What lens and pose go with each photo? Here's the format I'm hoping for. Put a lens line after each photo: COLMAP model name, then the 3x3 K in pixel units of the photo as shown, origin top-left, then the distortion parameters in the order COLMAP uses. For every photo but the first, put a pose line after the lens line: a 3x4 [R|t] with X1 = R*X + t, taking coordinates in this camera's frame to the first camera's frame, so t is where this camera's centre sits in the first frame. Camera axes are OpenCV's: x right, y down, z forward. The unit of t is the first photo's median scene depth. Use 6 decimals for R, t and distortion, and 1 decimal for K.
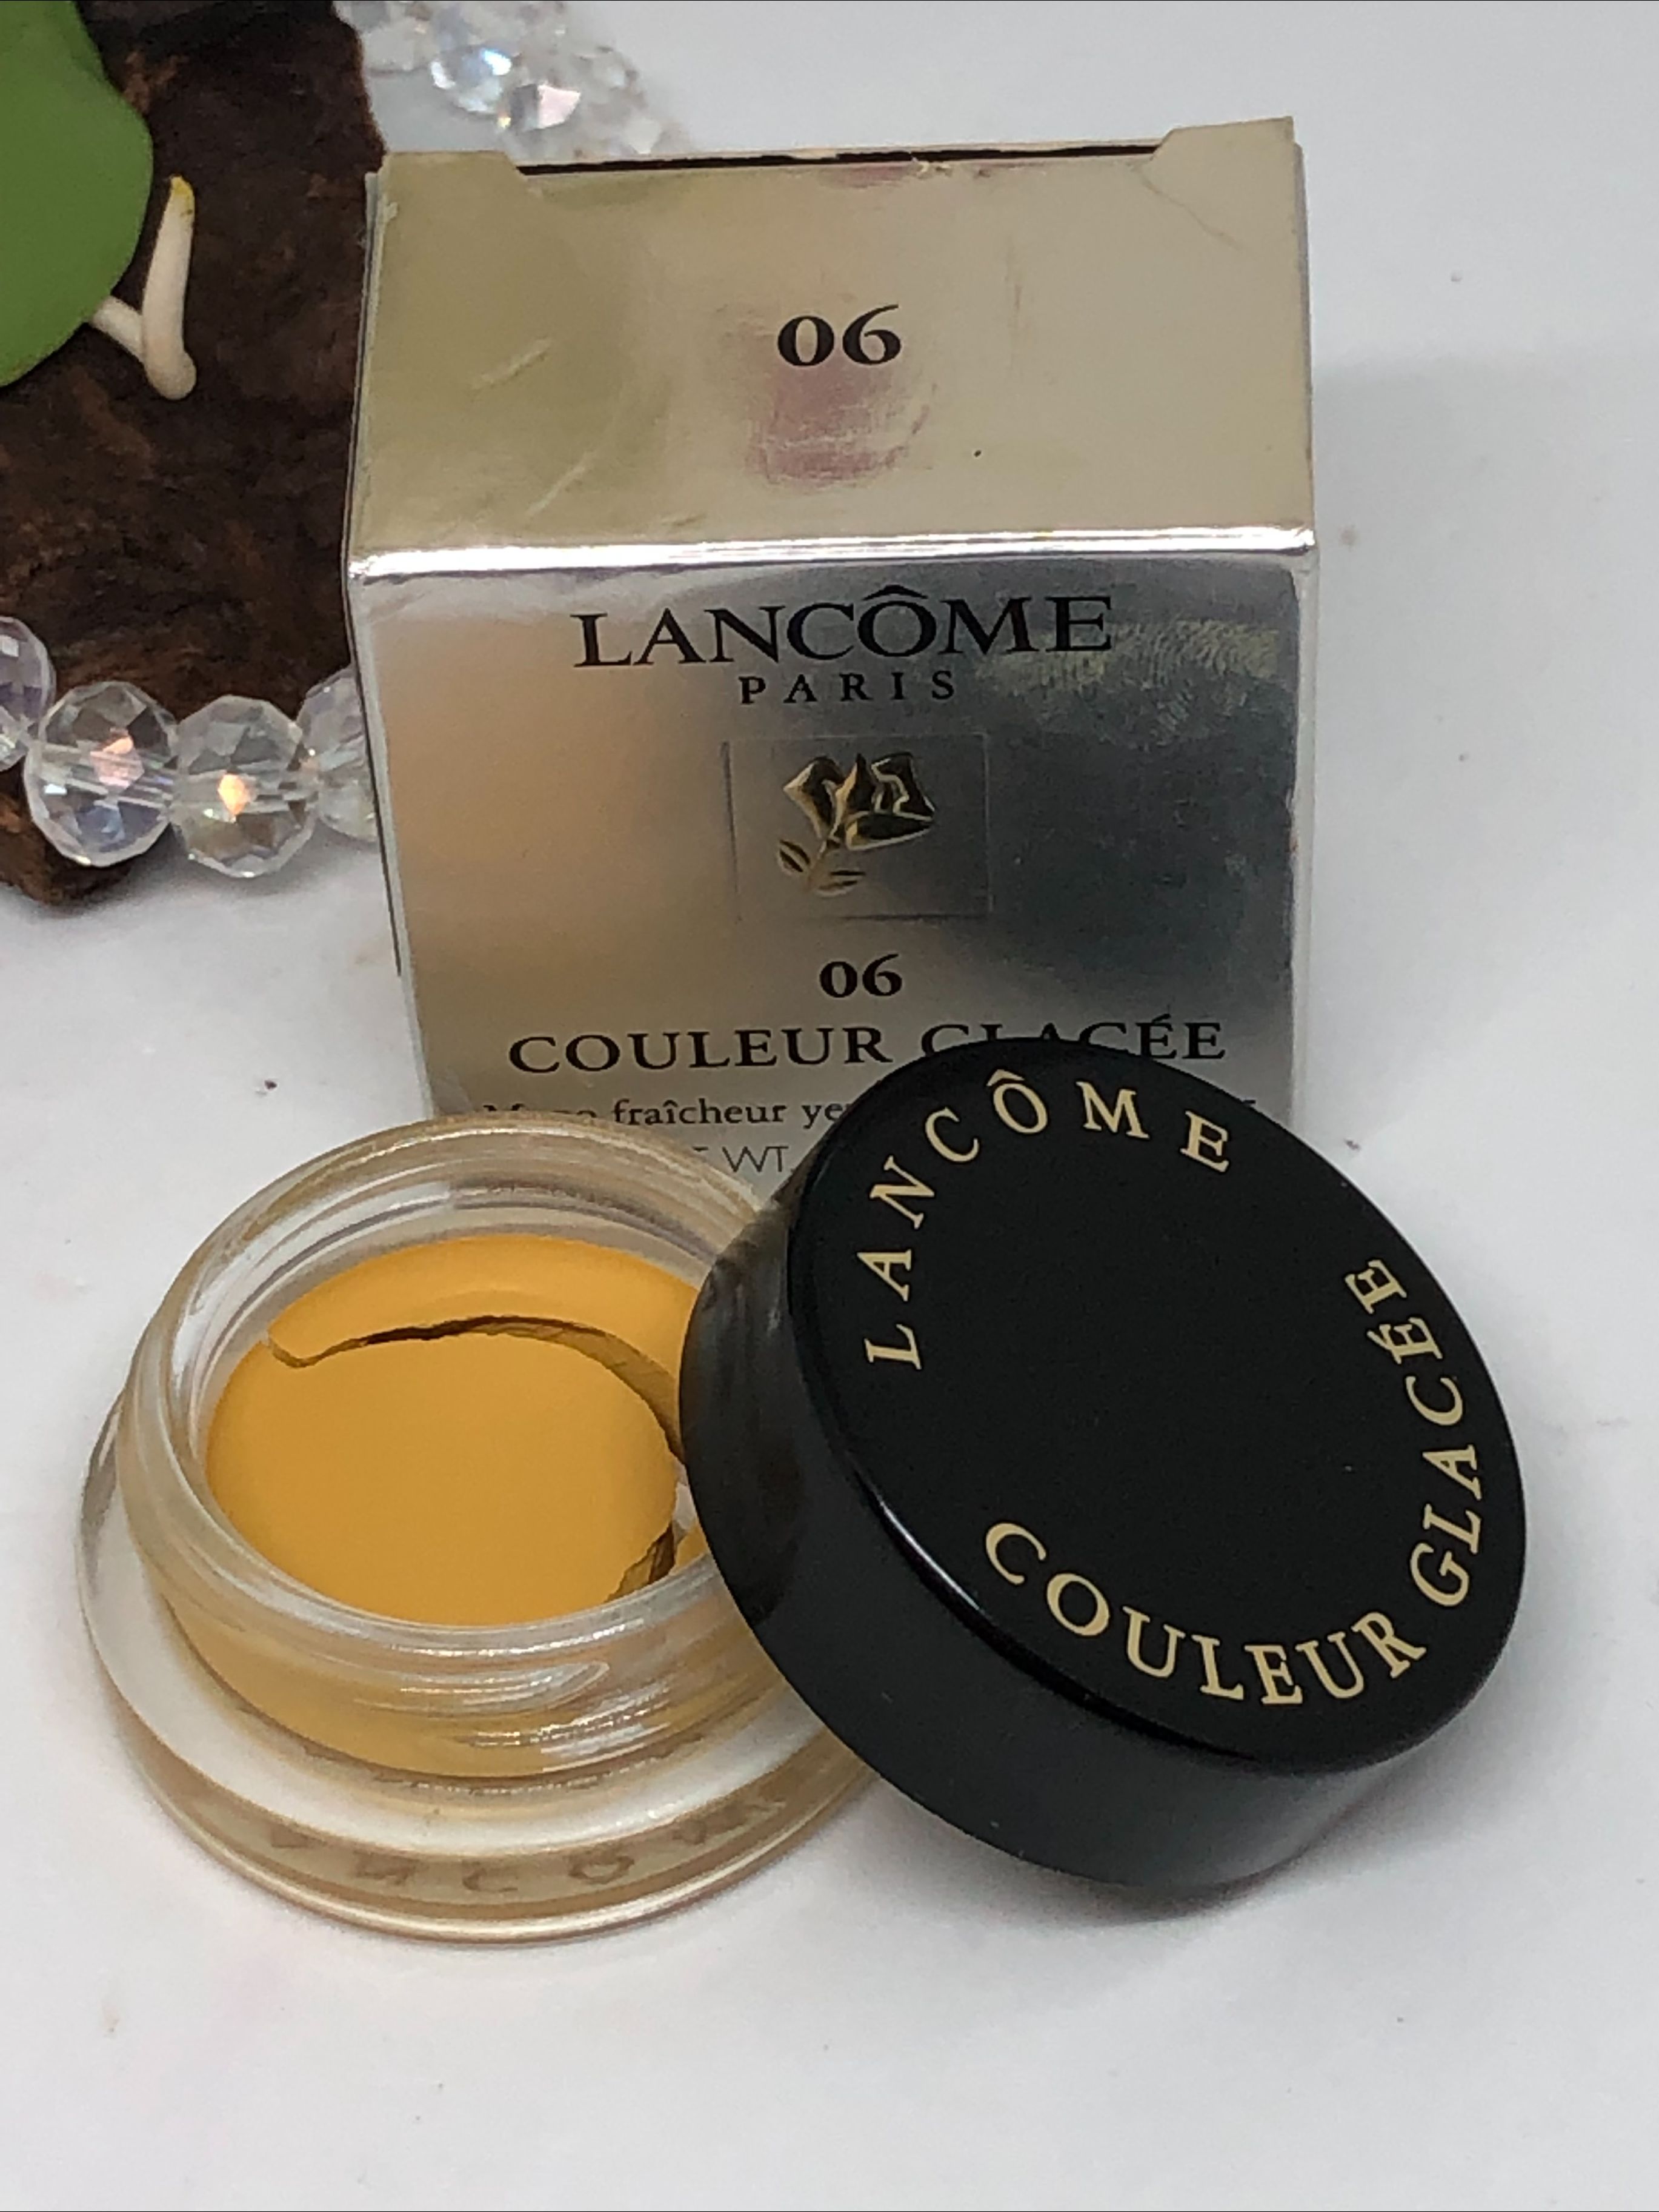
lens RADIAL K [[5870.6, 0, 831.9], [0, 5870.6, 1119.9], [0, 0, 1]] dist [0.179858, 0.000000]
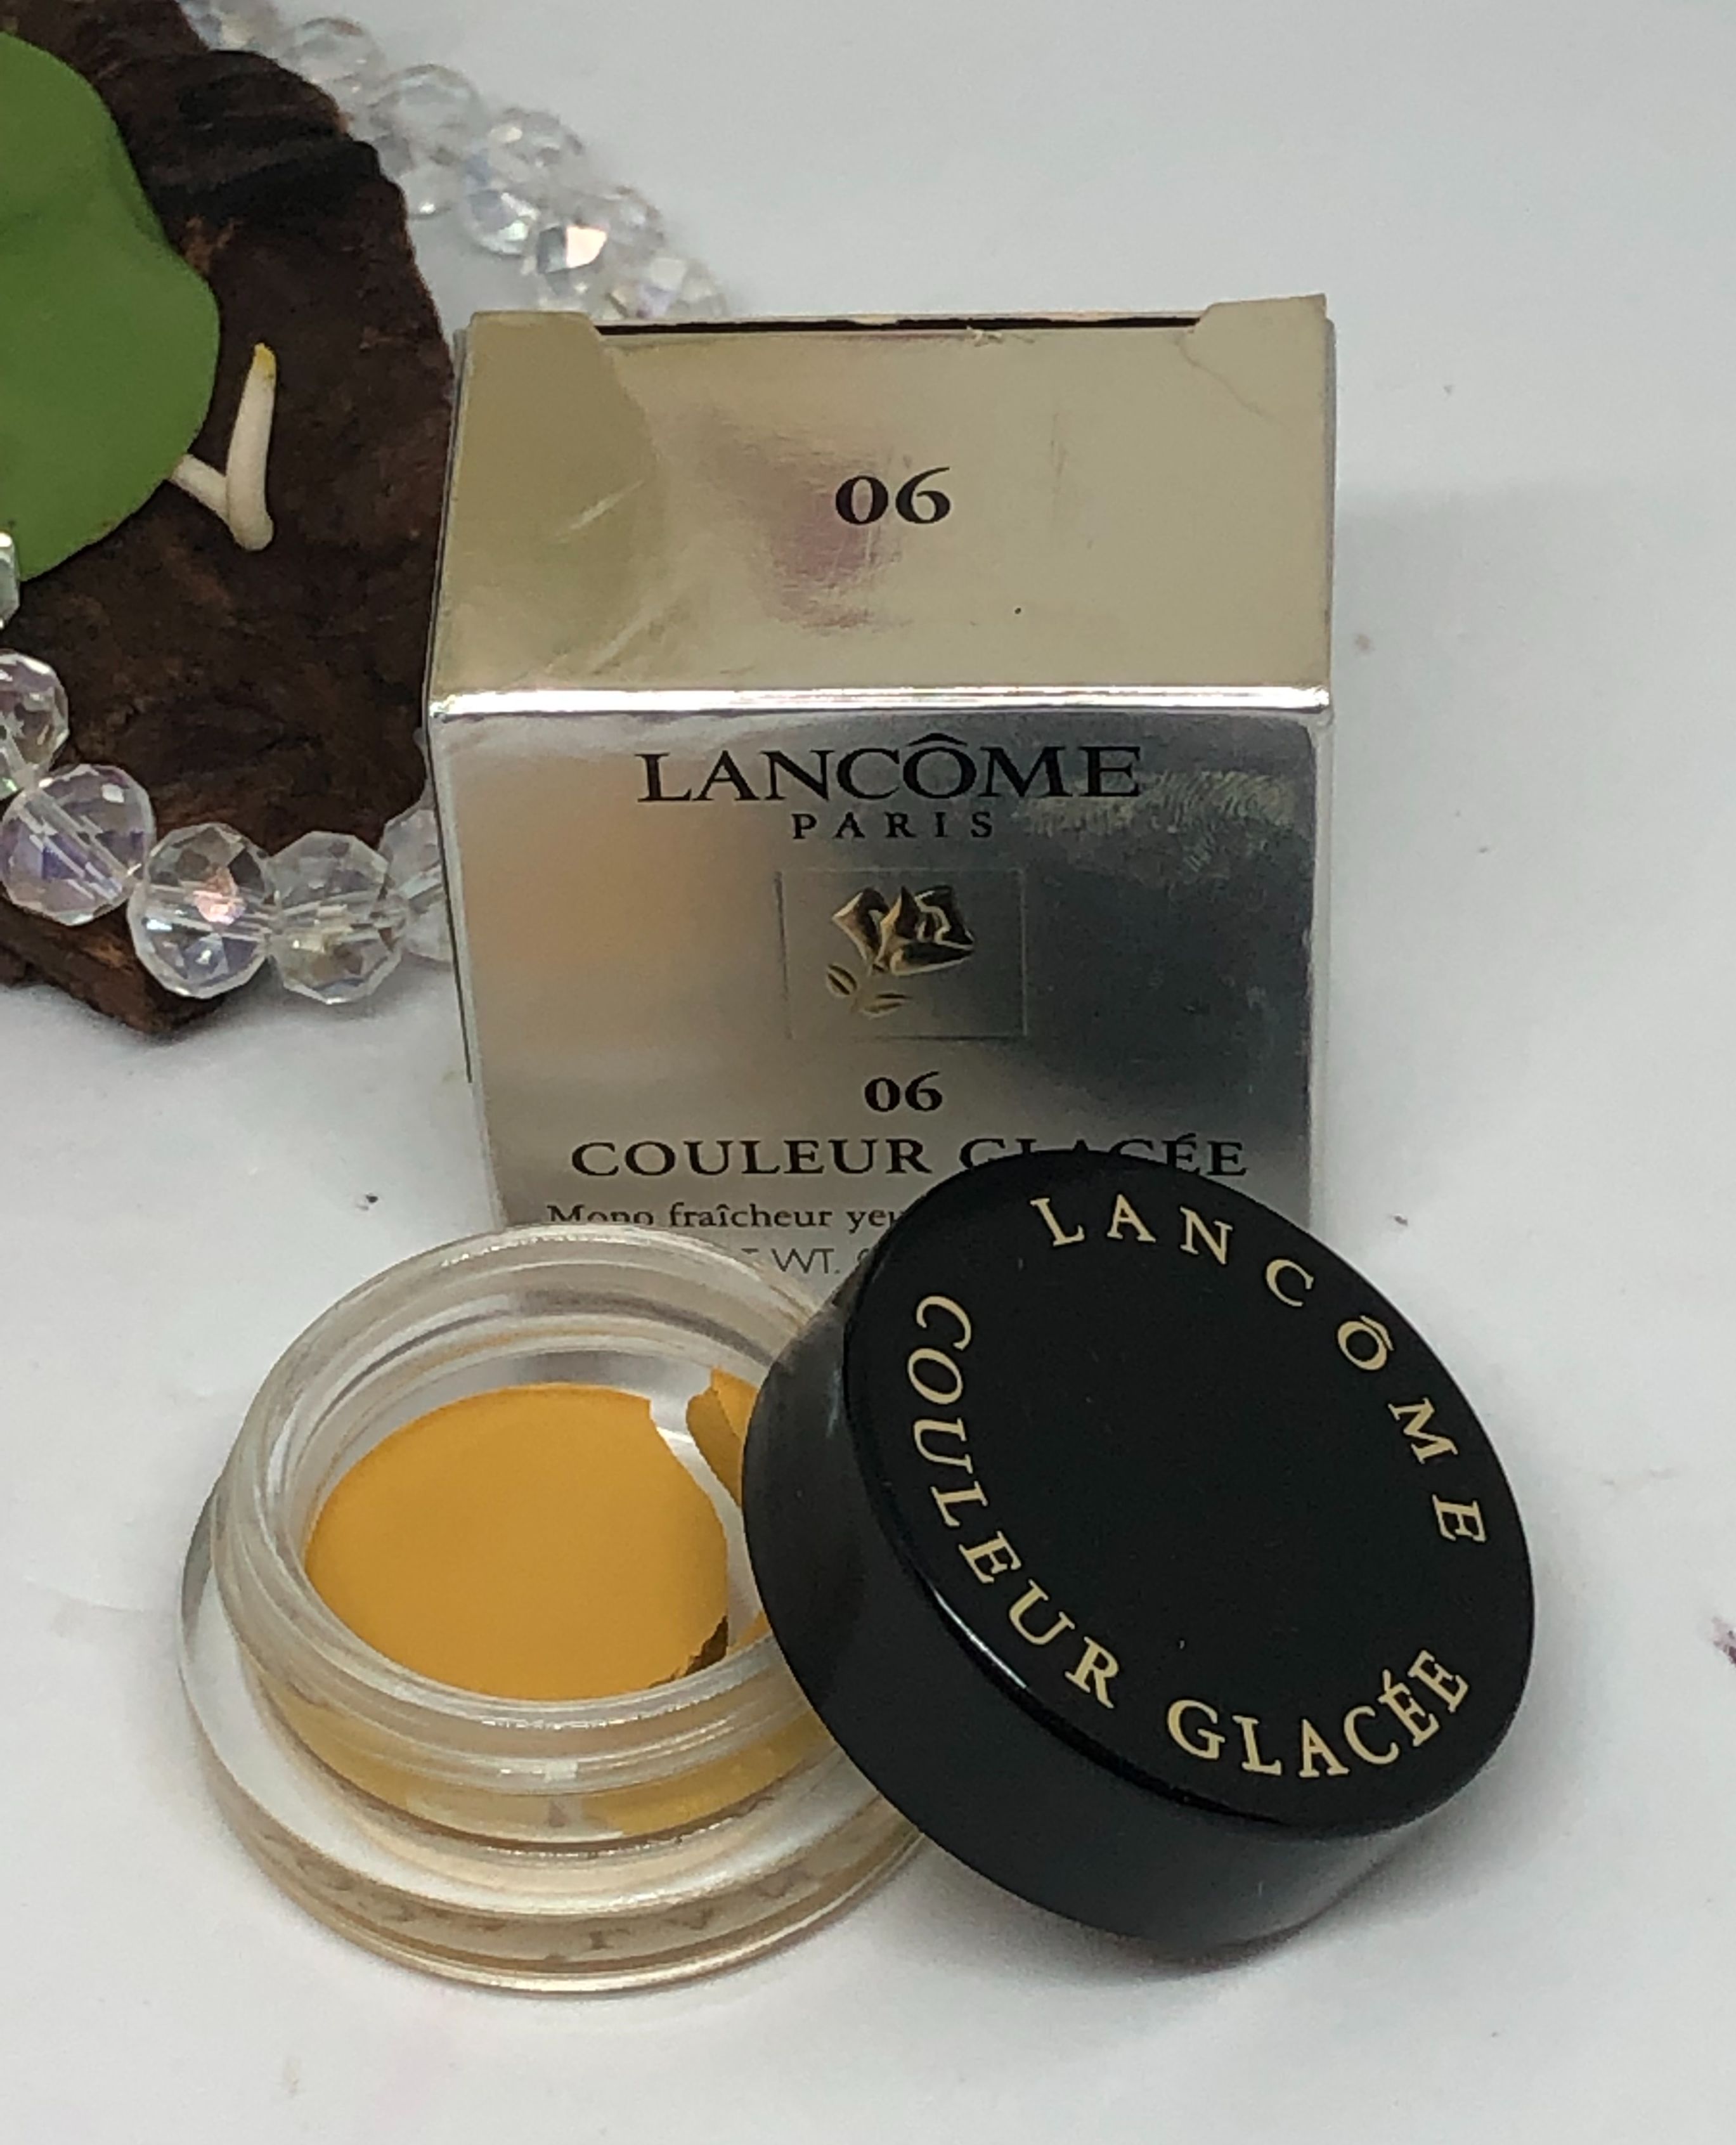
lens RADIAL K [[6318.4, 0, 870.7], [0, 6318.4, 1137.0], [0, 0, 1]] dist [0.231492, 0.000000]
pose [[0.999713, 0.020330, -0.012676, 0.014204], [-0.020395, 0.999780, -0.004980, -0.010974], [0.012572, 0.005237, 0.999907, -0.148917]]
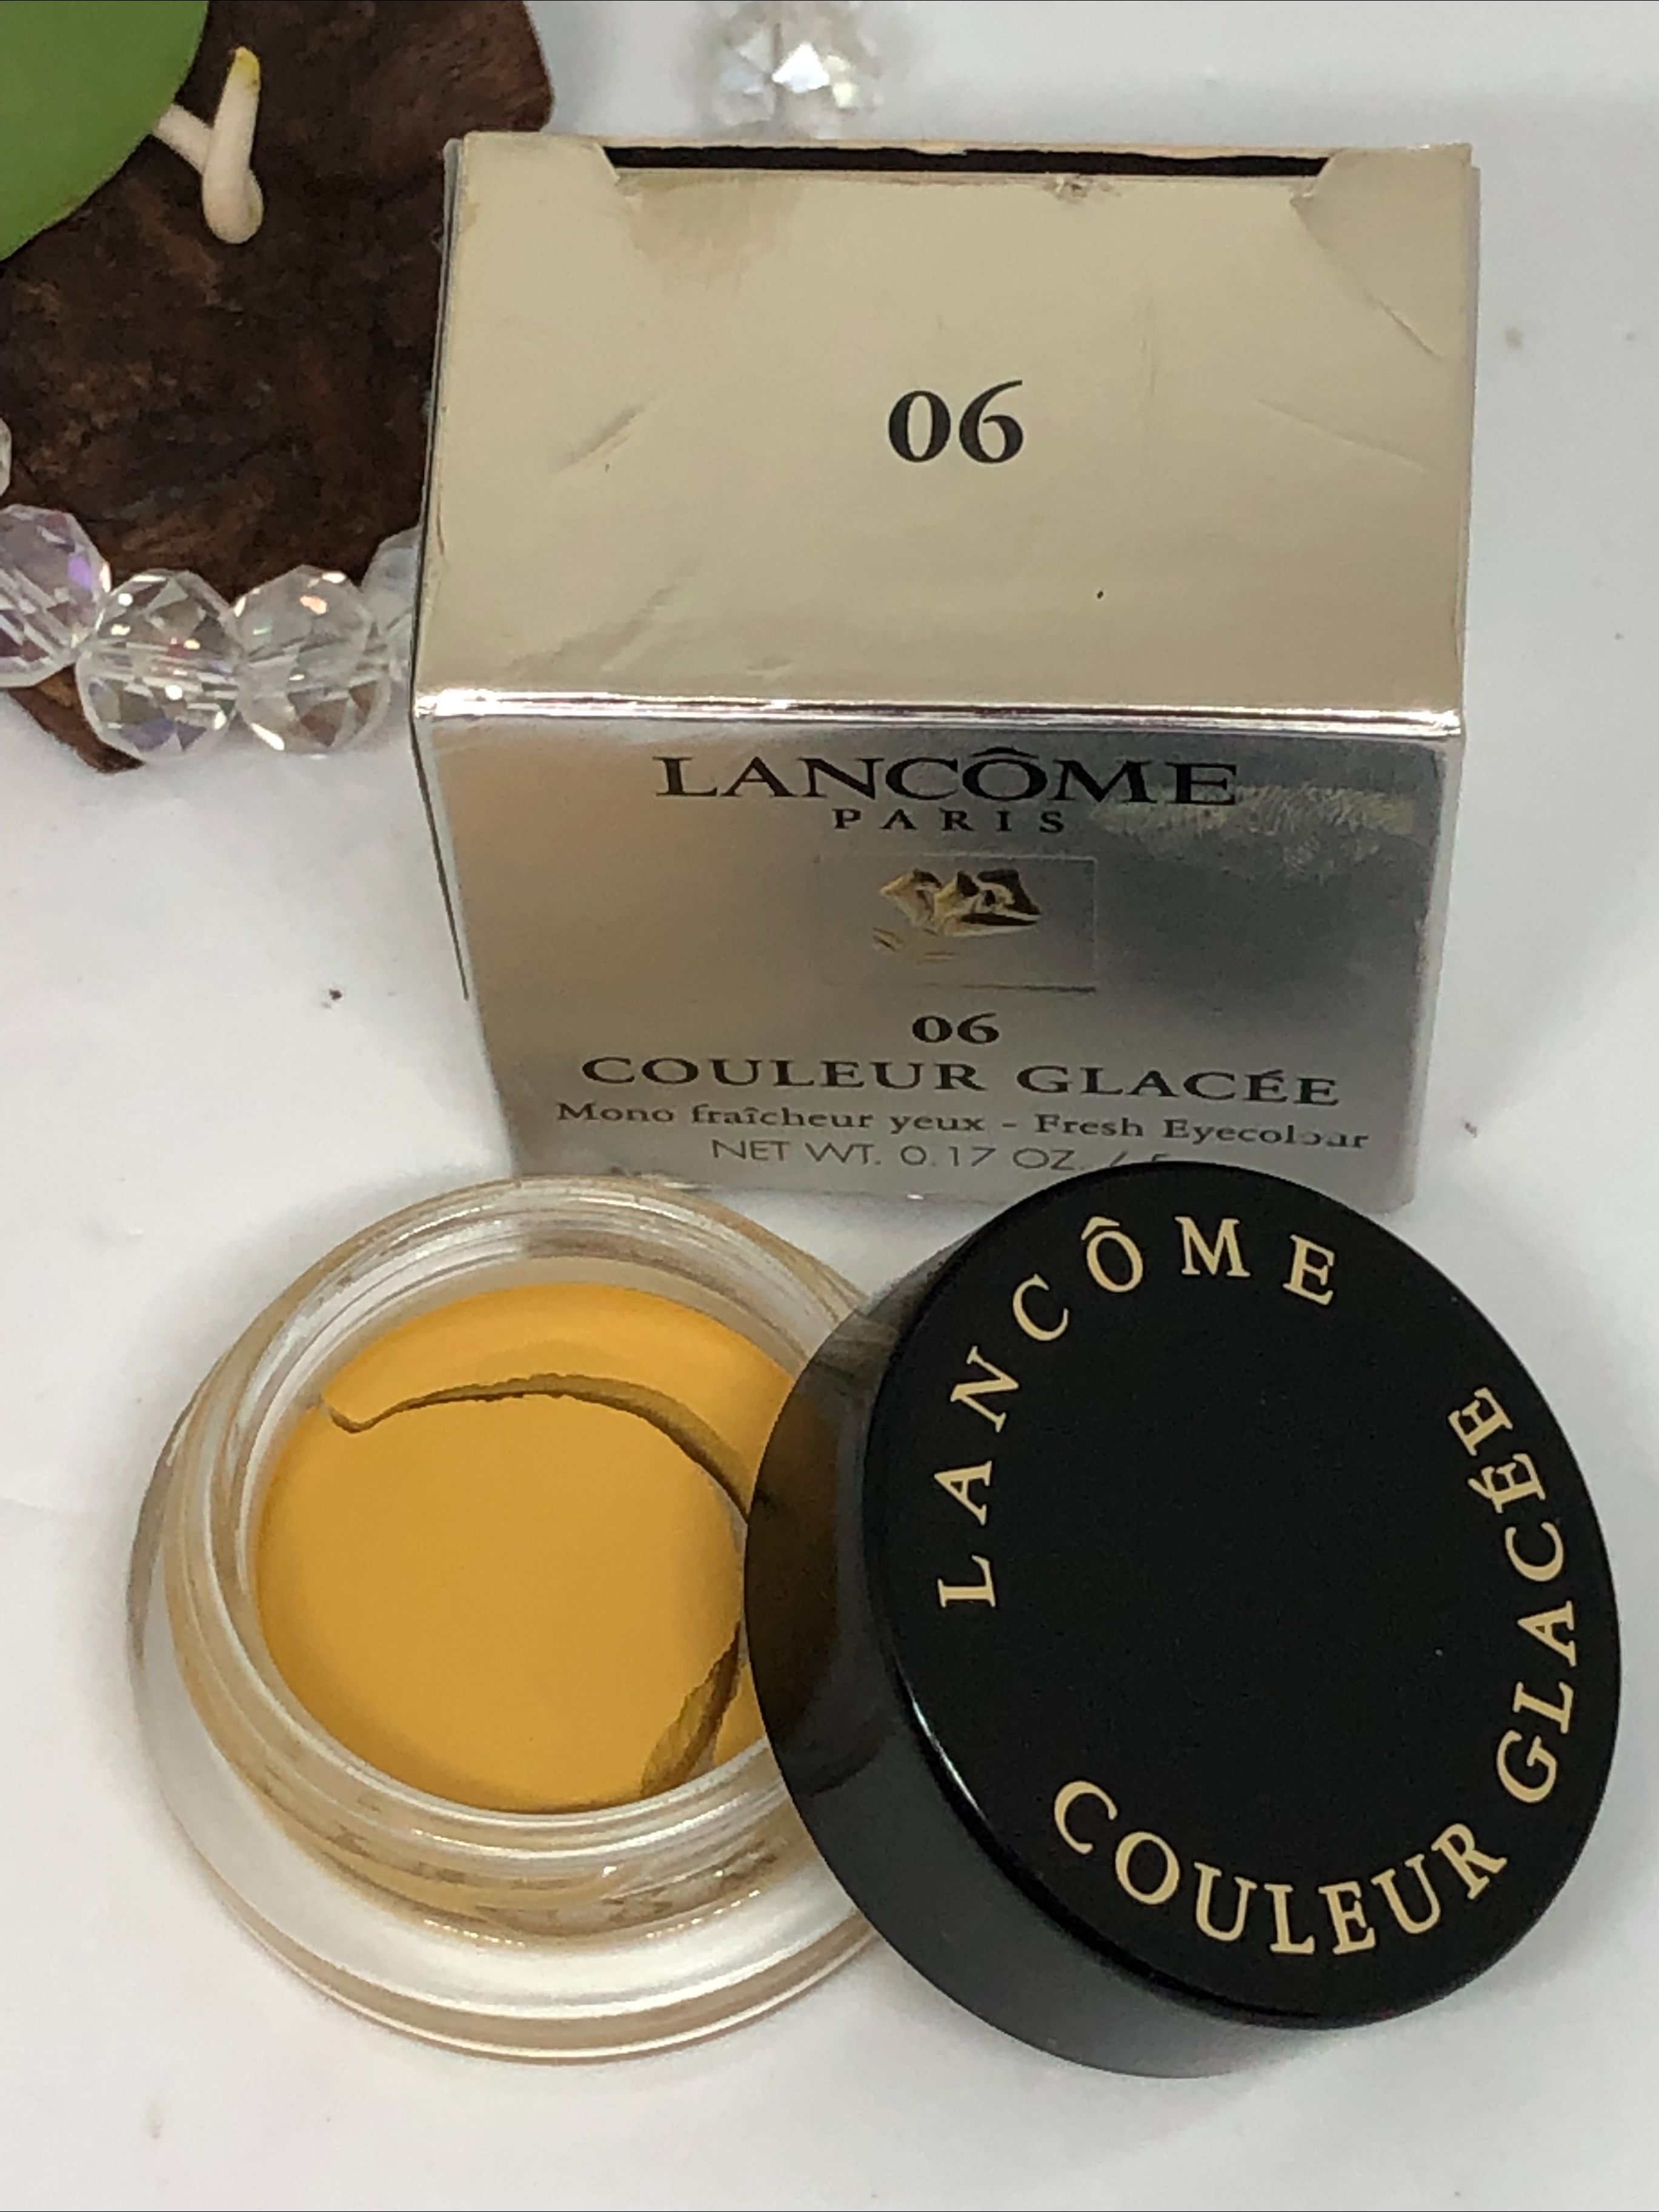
lens RADIAL K [[5870.6, 0, 817.9], [0, 5870.6, 1102.6], [0, 0, 1]] dist [0.179858, 0.000000]
pose [[0.999098, 0.038289, -0.018342, 0.000637], [-0.031897, 0.962077, 0.270907, -0.278672], [0.028019, -0.270078, 0.962431, 0.092593]]
